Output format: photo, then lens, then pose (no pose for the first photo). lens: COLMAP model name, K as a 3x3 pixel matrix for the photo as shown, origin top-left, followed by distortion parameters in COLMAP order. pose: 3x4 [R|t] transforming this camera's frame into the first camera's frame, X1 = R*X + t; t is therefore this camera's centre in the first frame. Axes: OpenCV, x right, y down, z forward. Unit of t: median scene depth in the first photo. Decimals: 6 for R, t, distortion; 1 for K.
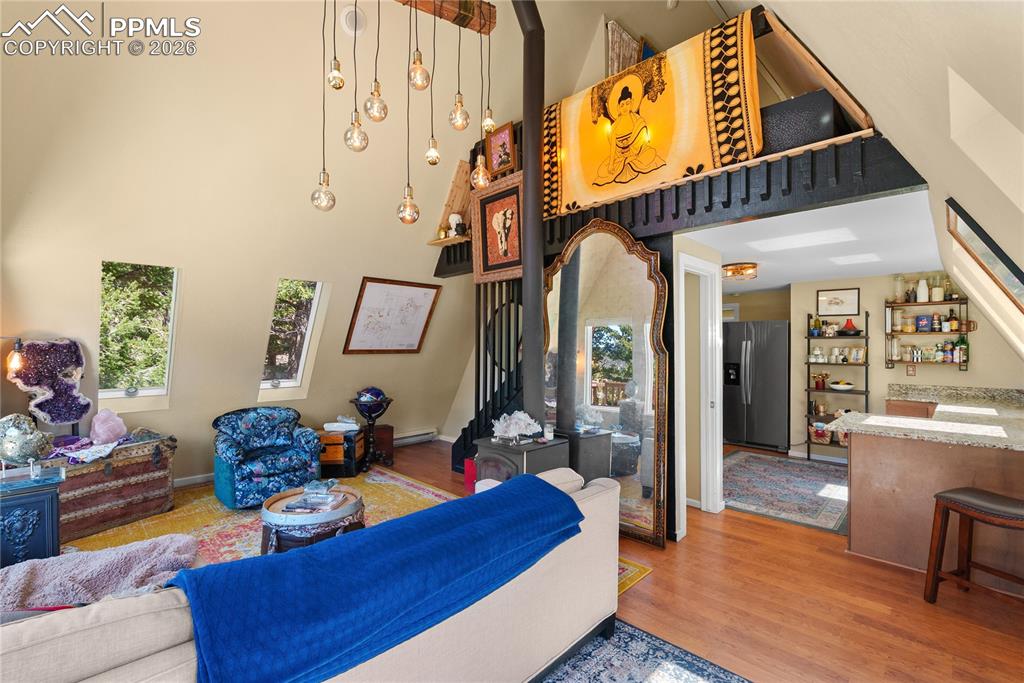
lens RADIAL K [[450.8, 0, 510.3], [0, 450.8, 342.8], [0, 0, 1]] dist [-0.002738, -0.000551]
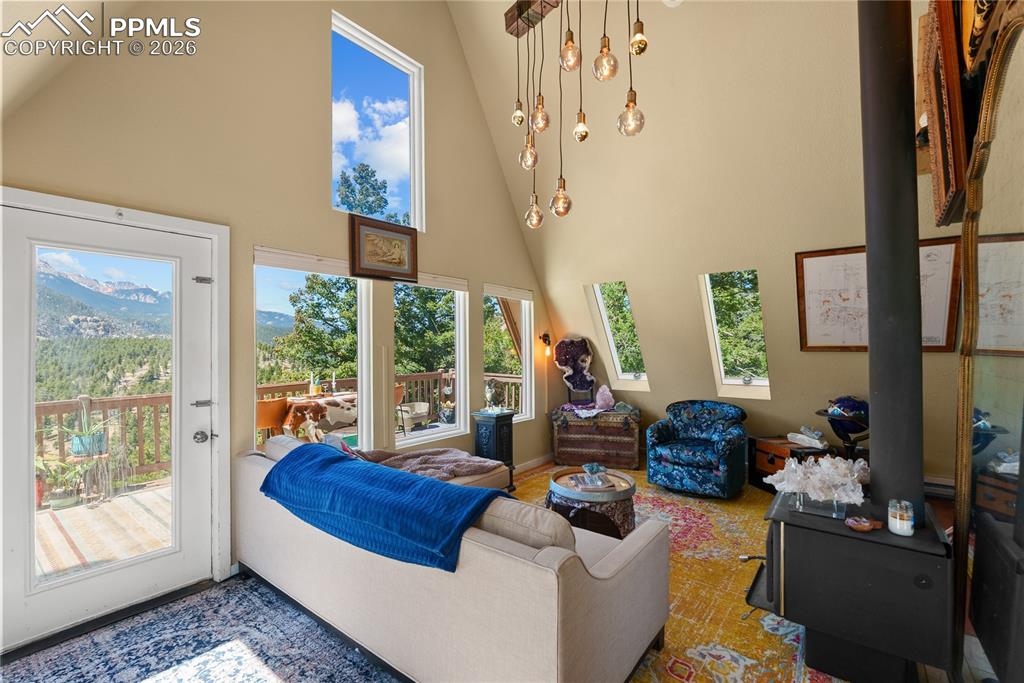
lens RADIAL K [[450.8, 0, 517.4], [0, 450.8, 343.1], [0, 0, 1]] dist [-0.002738, -0.000551]
pose [[0.130058, -0.000163, -0.991506, 0.476870], [0.010810, 0.999941, 0.001254, 0.005702], [0.991447, -0.010881, 0.130052, 0.504992]]
